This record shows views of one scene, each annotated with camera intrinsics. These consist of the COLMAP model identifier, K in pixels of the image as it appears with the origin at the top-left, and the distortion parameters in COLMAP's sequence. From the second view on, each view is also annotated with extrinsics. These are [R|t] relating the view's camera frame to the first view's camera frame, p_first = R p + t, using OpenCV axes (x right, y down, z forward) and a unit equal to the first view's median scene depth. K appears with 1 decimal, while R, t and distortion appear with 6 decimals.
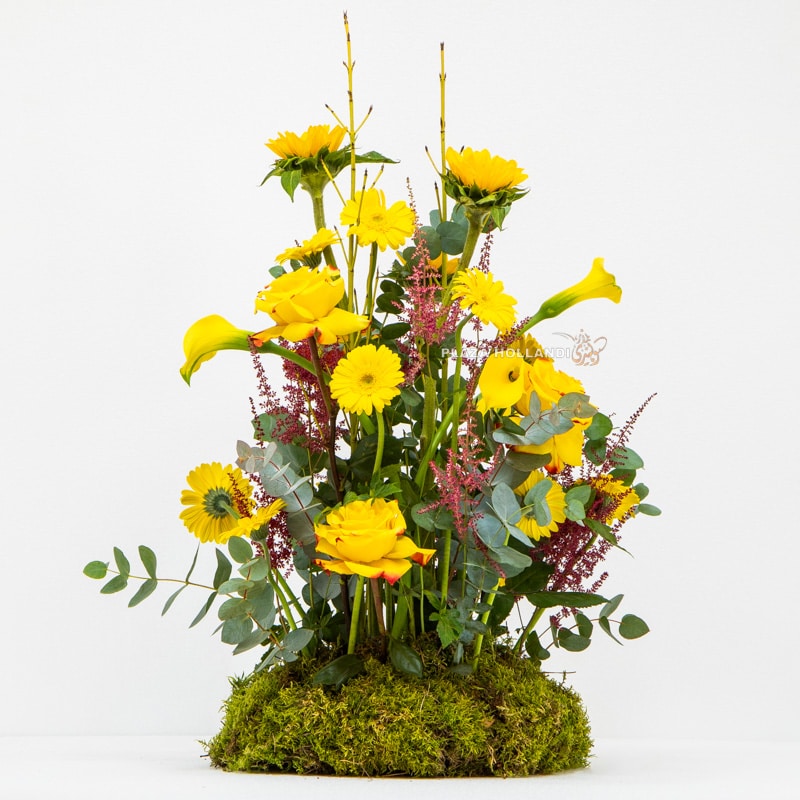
lens RADIAL K [[2329.4, 0, 400.4], [0, 2329.4, 396.6], [0, 0, 1]] dist [0.180653, 0.000000]
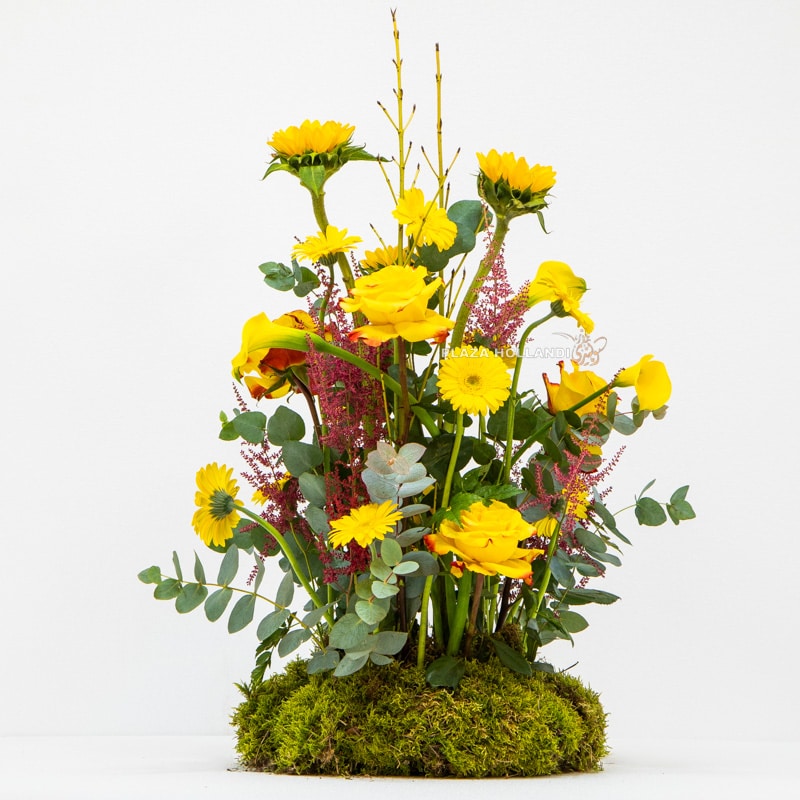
lens RADIAL K [[2329.4, 0, 400.3], [0, 2329.4, 403.5], [0, 0, 1]] dist [0.180653, 0.000000]
pose [[0.956107, 0.004801, 0.292980, -0.305025], [-0.006241, 0.999973, 0.003980, -0.000962], [-0.292952, -0.005634, 0.956110, 0.048030]]
